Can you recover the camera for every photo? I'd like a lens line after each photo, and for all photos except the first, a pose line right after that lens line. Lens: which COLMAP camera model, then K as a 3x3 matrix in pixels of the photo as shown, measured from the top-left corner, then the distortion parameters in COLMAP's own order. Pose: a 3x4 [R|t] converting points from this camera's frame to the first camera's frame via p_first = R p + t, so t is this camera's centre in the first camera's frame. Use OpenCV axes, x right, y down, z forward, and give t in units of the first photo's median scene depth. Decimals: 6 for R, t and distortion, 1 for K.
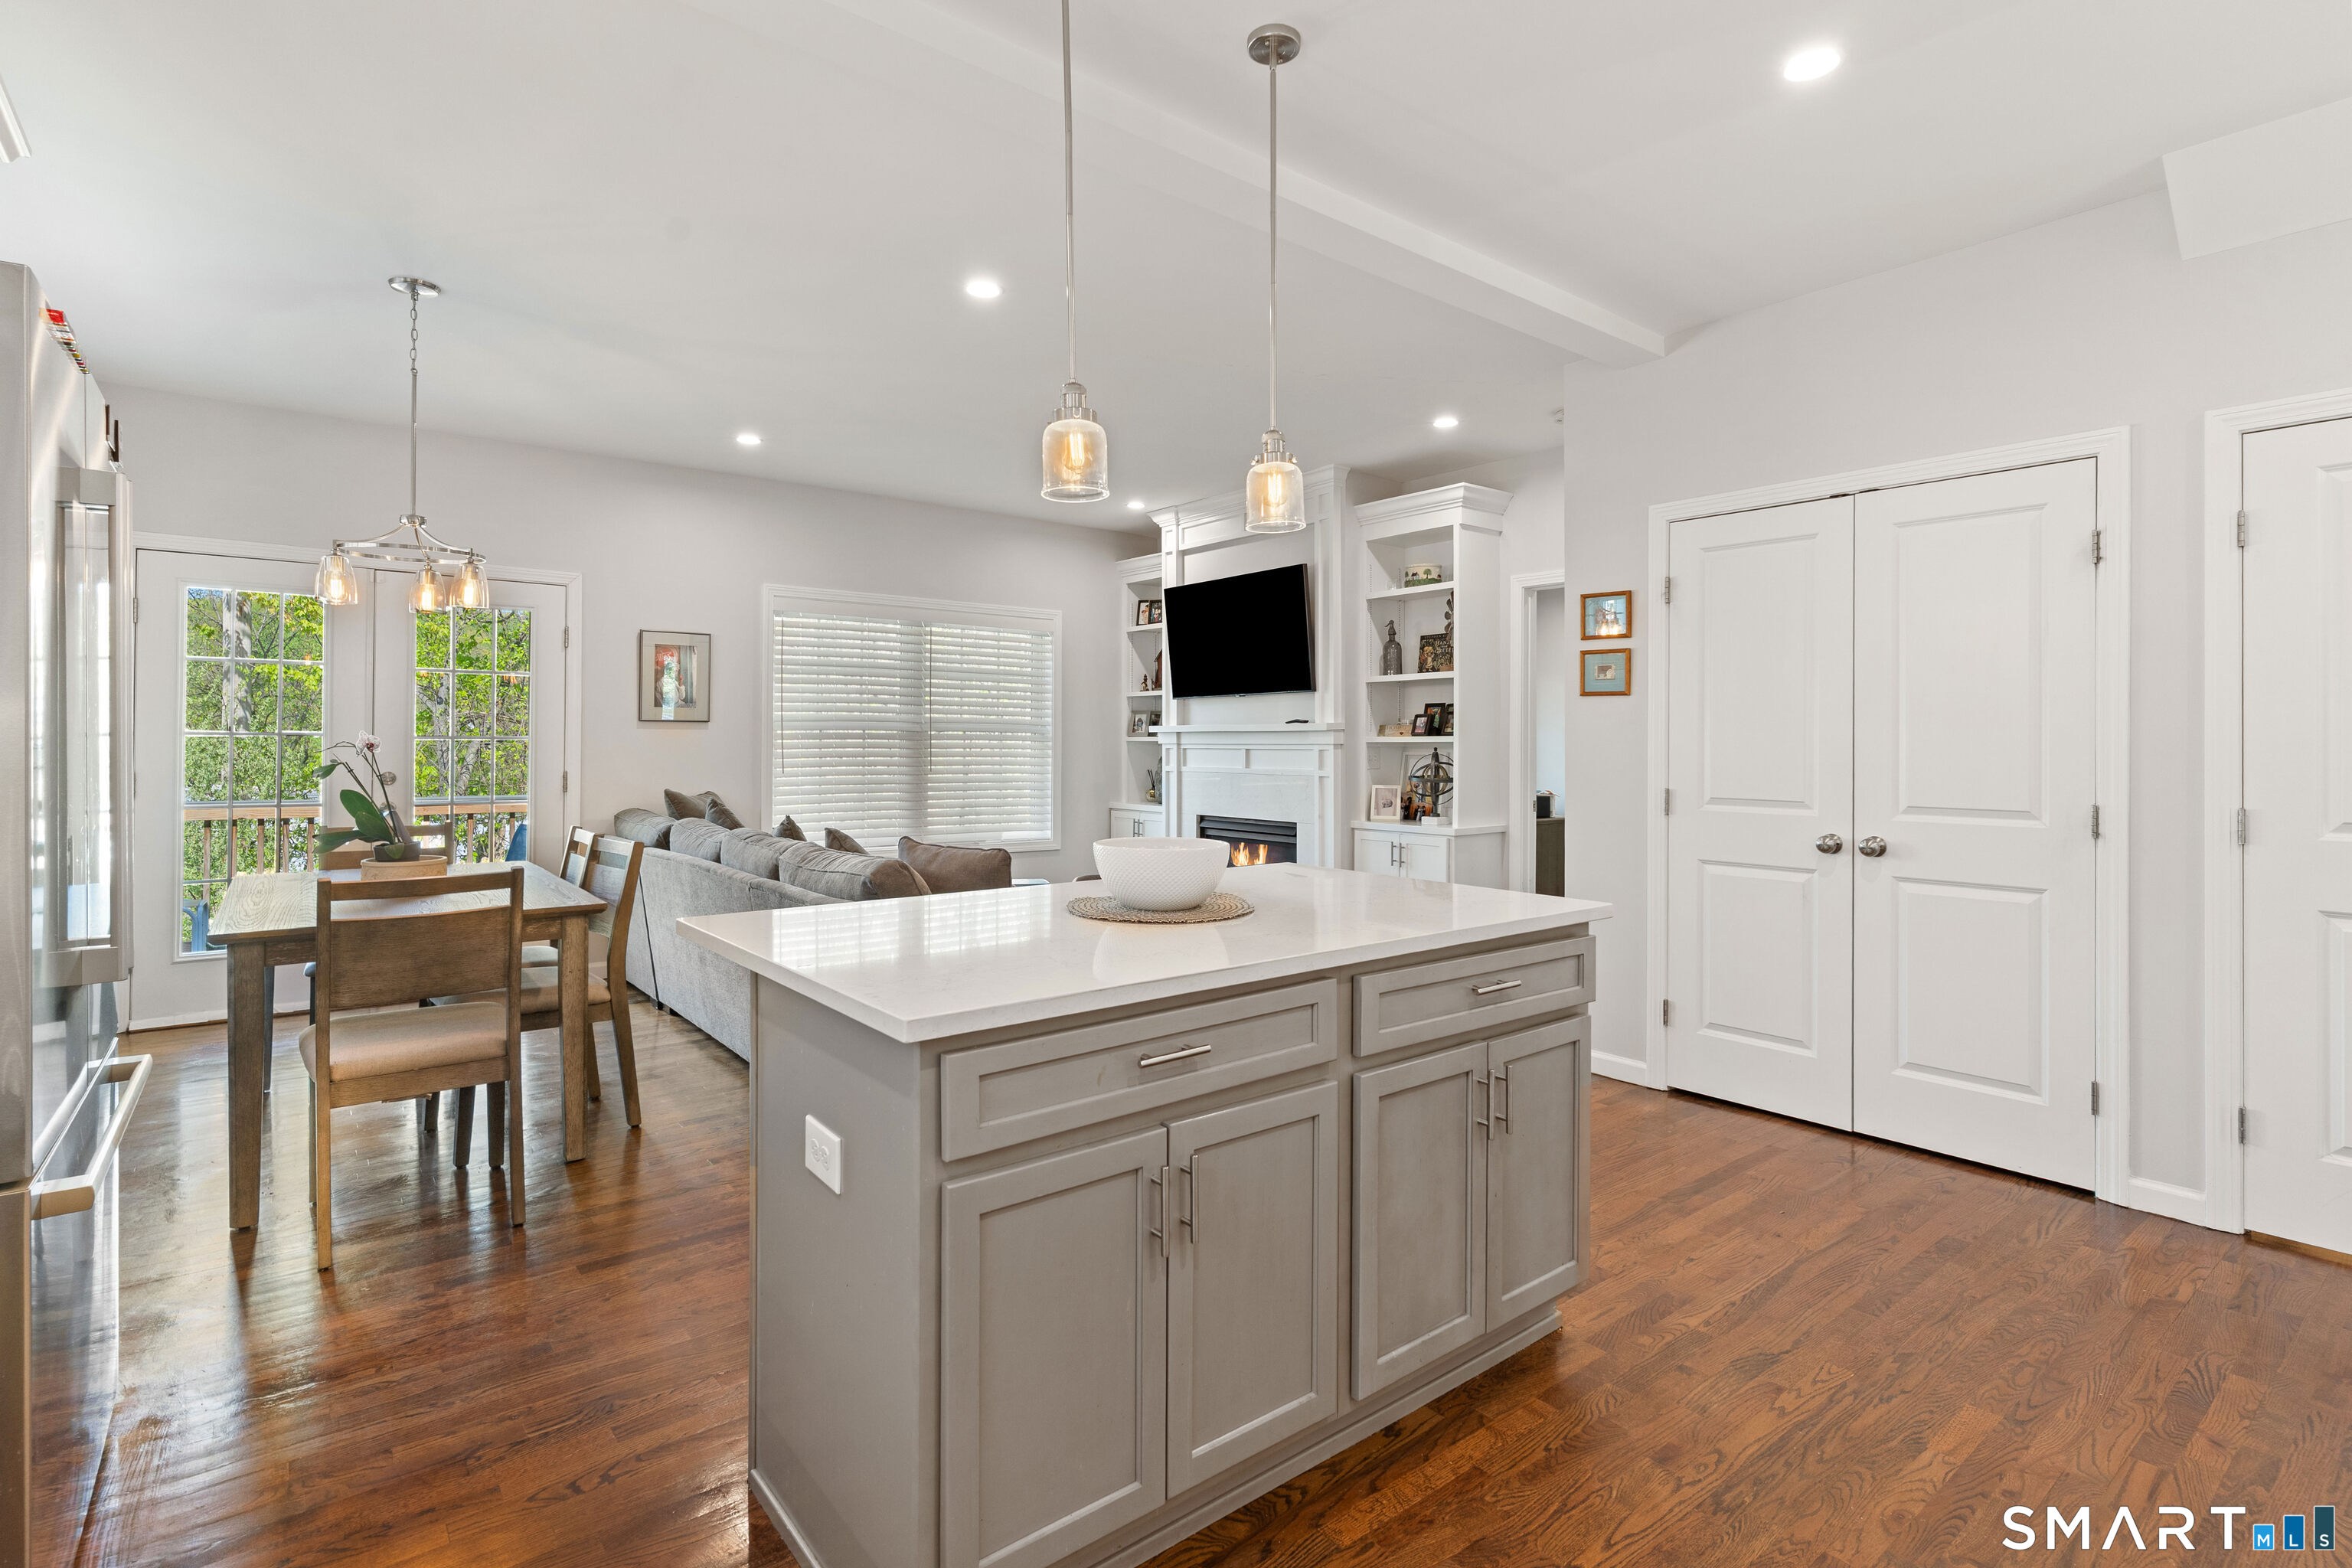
lens RADIAL K [[1140.9, 0, 1177.4], [0, 1140.9, 744.3], [0, 0, 1]] dist [-0.000131, -0.000144]
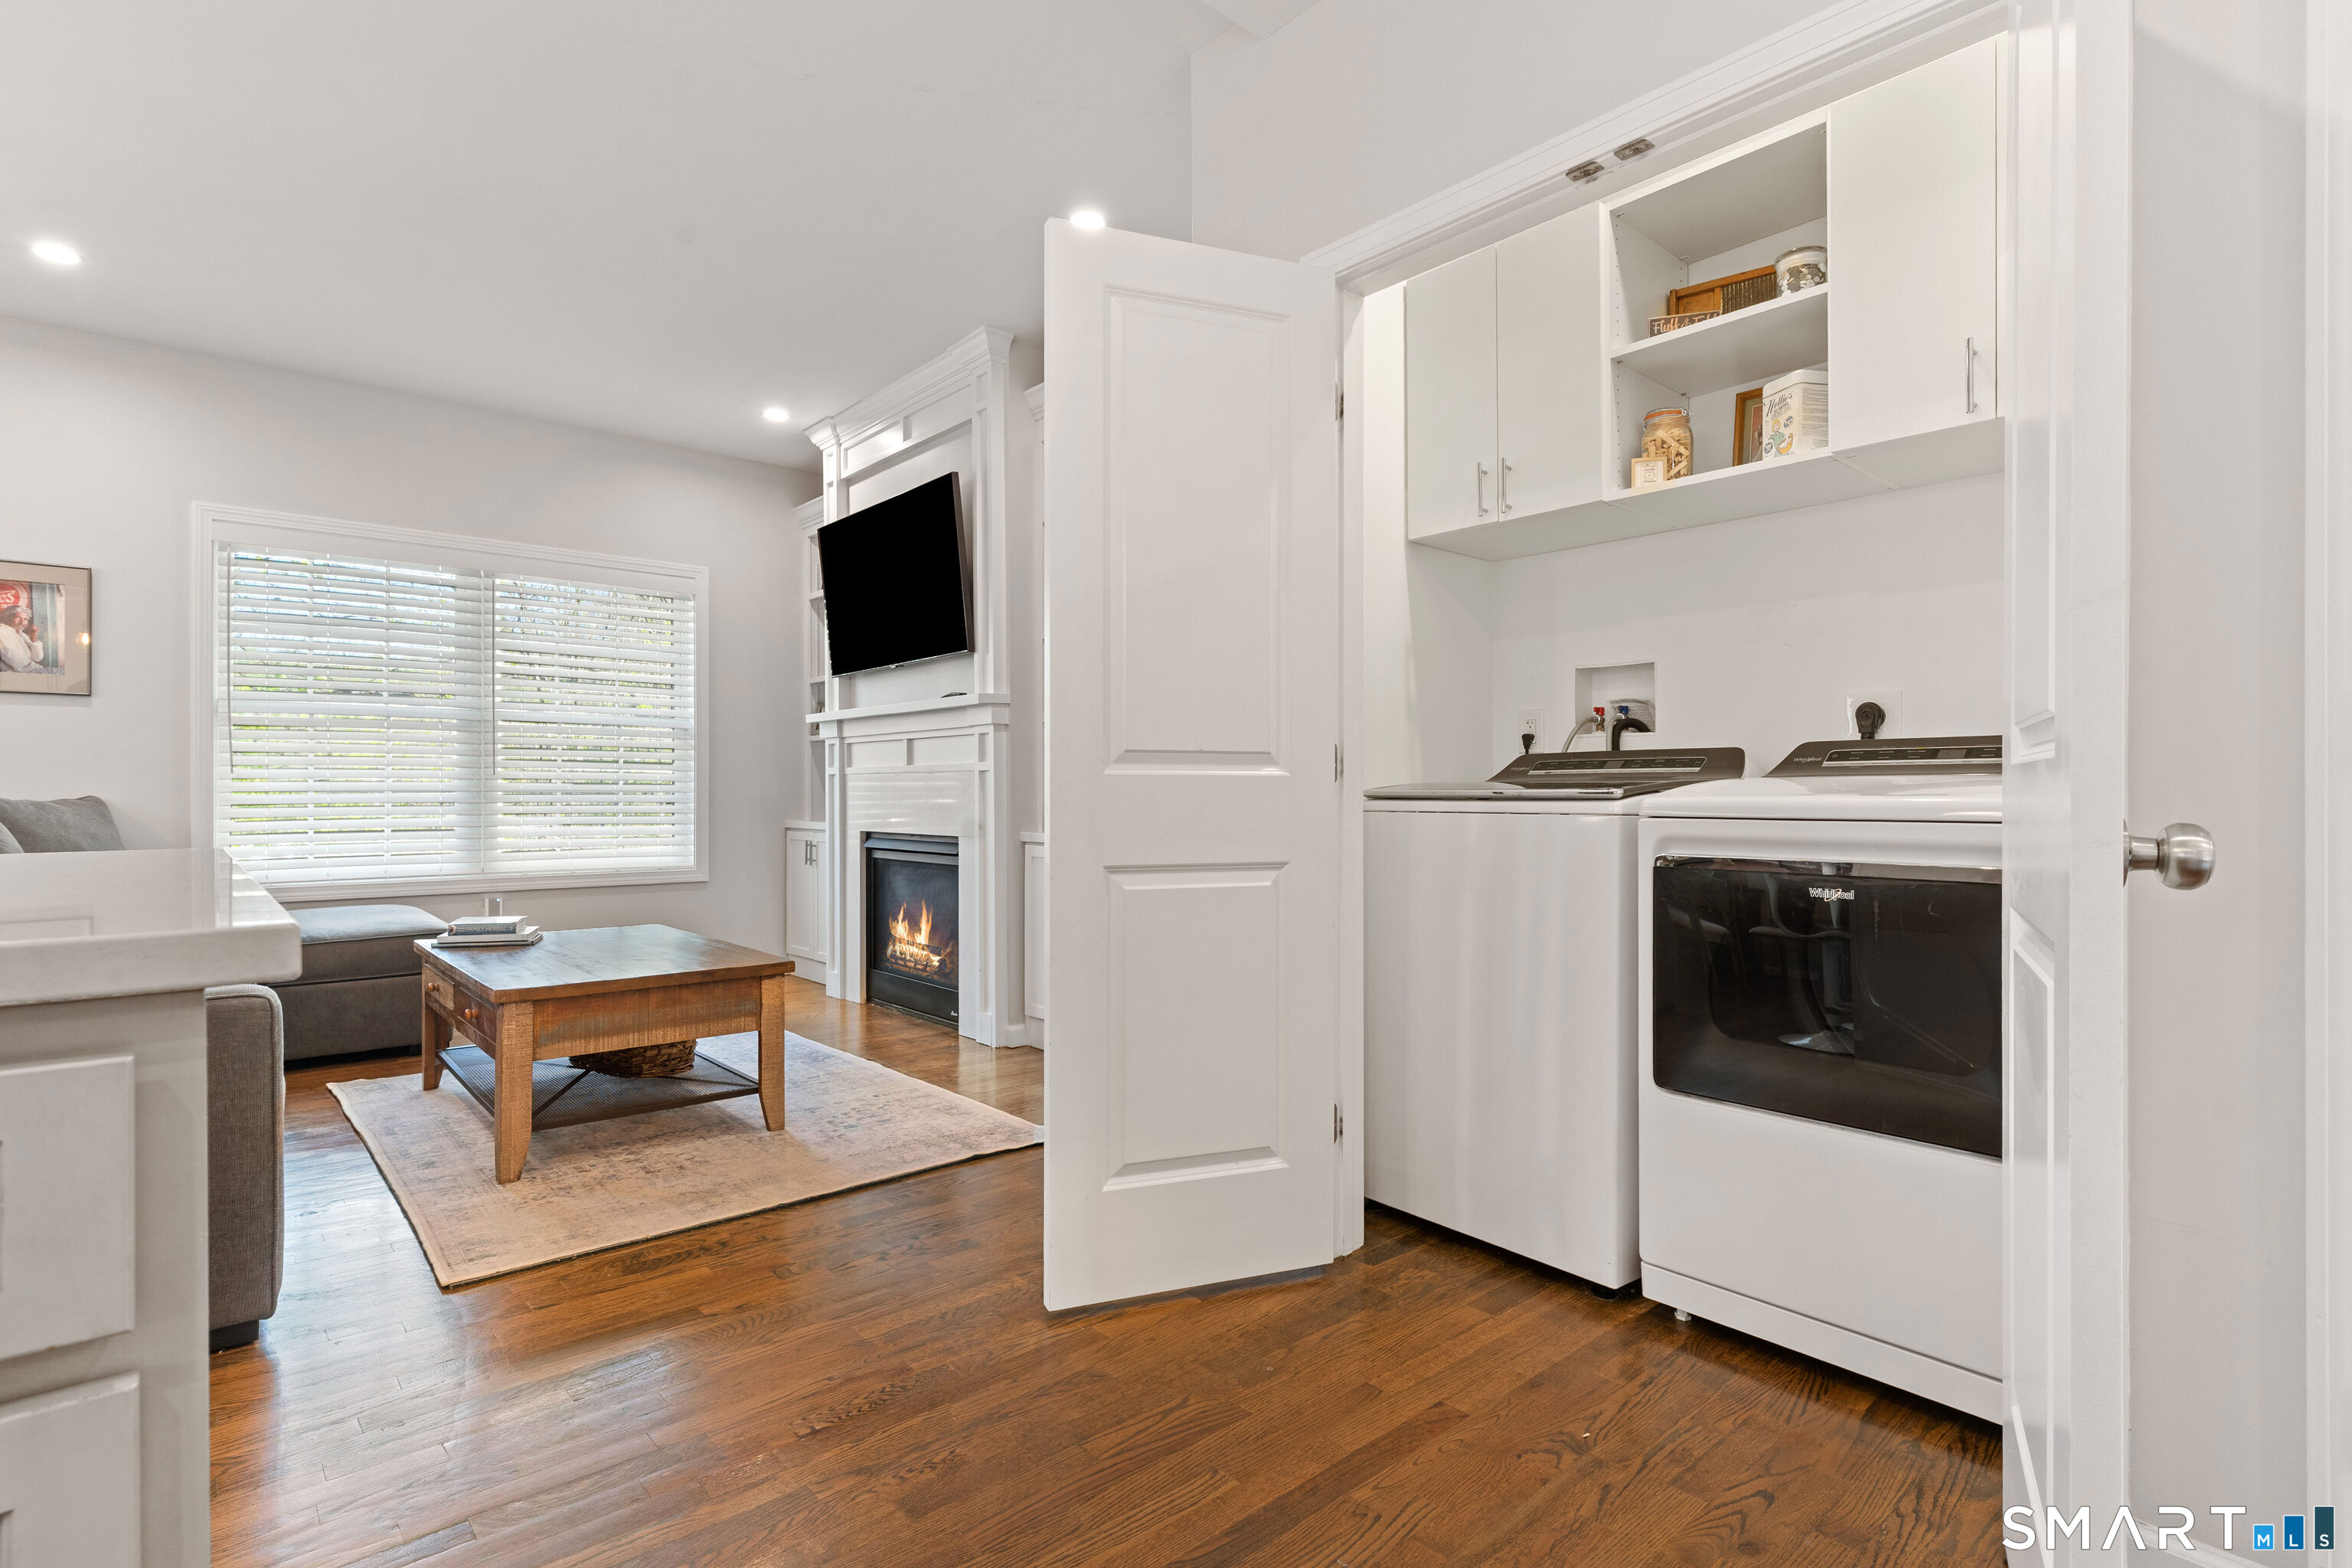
lens RADIAL K [[1140.9, 0, 1178.1], [0, 1140.9, 790.8], [0, 0, 1]] dist [-0.000131, -0.000144]
pose [[0.998968, -0.004469, 0.045189, 0.191824], [0.004457, 0.999990, 0.000354, 0.036270], [-0.045190, -0.000152, 0.998978, 0.246977]]
